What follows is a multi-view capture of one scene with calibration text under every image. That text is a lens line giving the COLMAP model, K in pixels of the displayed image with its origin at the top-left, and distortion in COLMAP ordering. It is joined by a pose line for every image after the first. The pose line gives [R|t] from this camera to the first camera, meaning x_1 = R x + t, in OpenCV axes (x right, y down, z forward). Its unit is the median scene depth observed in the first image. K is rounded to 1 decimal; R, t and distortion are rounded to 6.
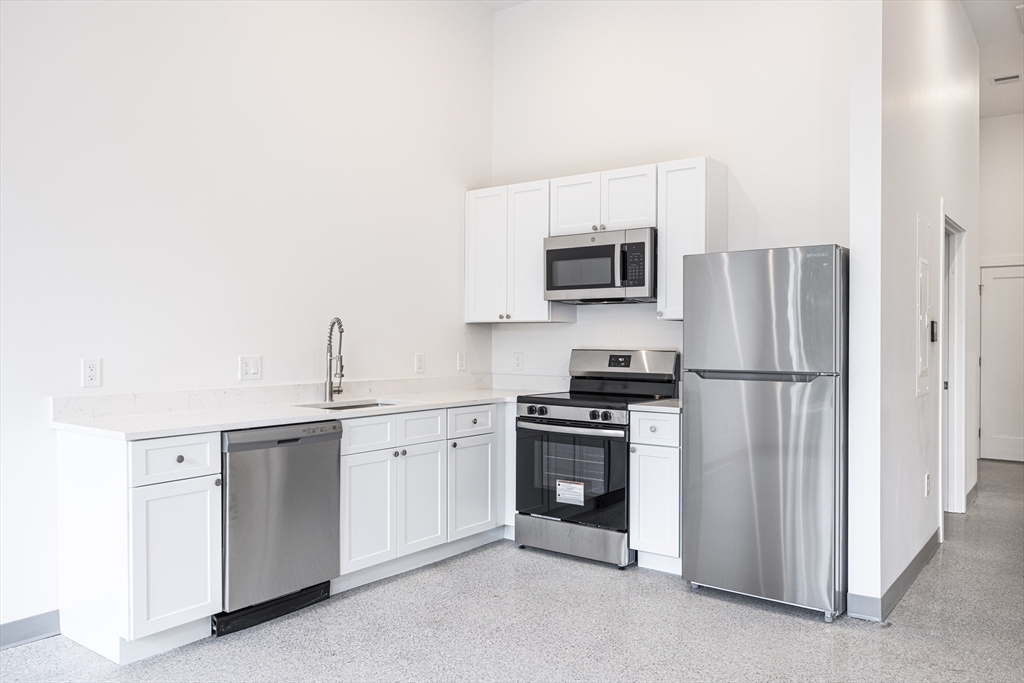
lens RADIAL K [[764.5, 0, 516.8], [0, 764.5, 345.3], [0, 0, 1]] dist [0.008467, 0.006281]
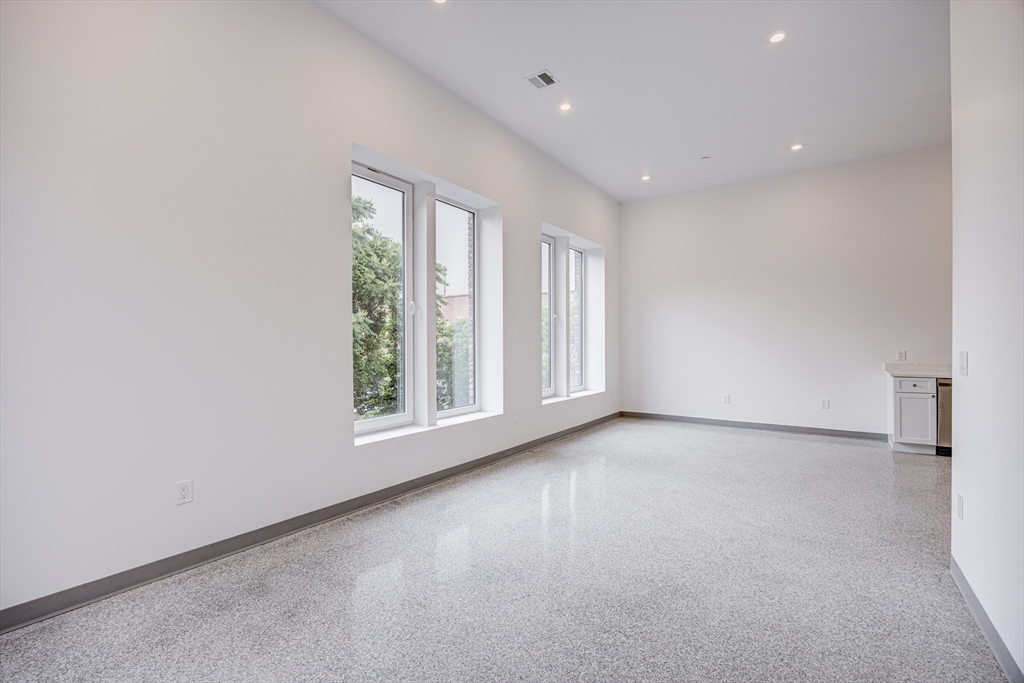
lens RADIAL K [[463.7, 0, 511.8], [0, 463.7, 342.6], [0, 0, 1]] dist [-0.007143, 0.000478]
pose [[0.015673, -0.002642, -0.999874, 0.905638], [-0.003544, 0.999990, -0.002697, -0.002356], [0.999871, 0.003586, 0.015663, -0.389019]]
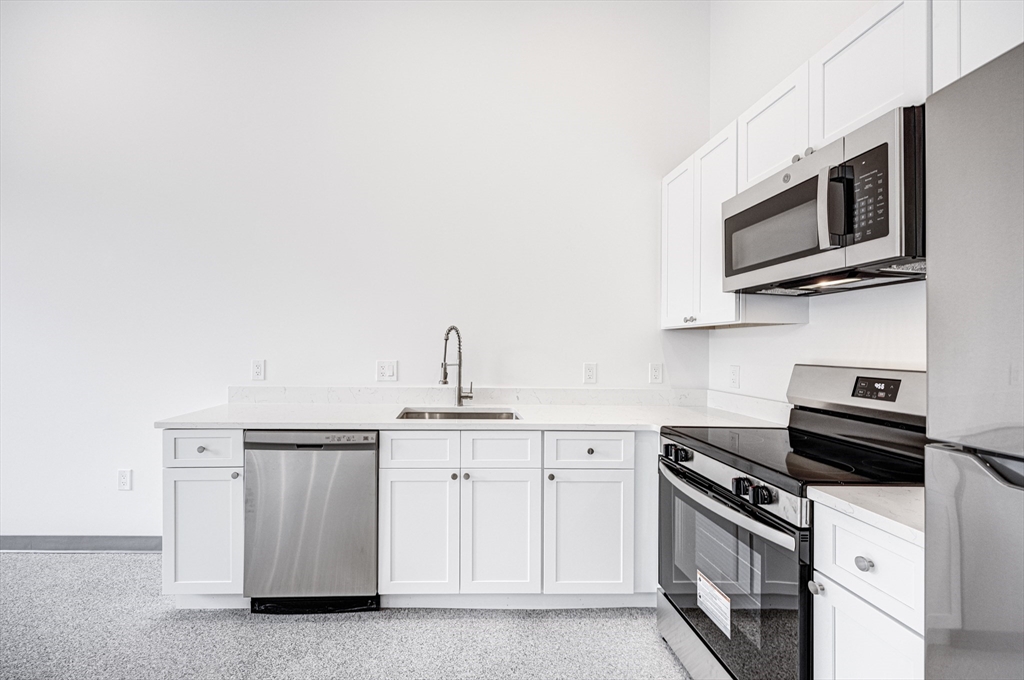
lens RADIAL K [[403.0, 0, 502.6], [0, 403.0, 344.1], [0, 0, 1]] dist [-0.000883, -0.000476]
pose [[0.620804, -0.002193, -0.783963, 0.223048], [-0.012289, 0.999846, -0.012529, -0.005316], [0.783870, 0.017412, 0.620681, 0.691591]]
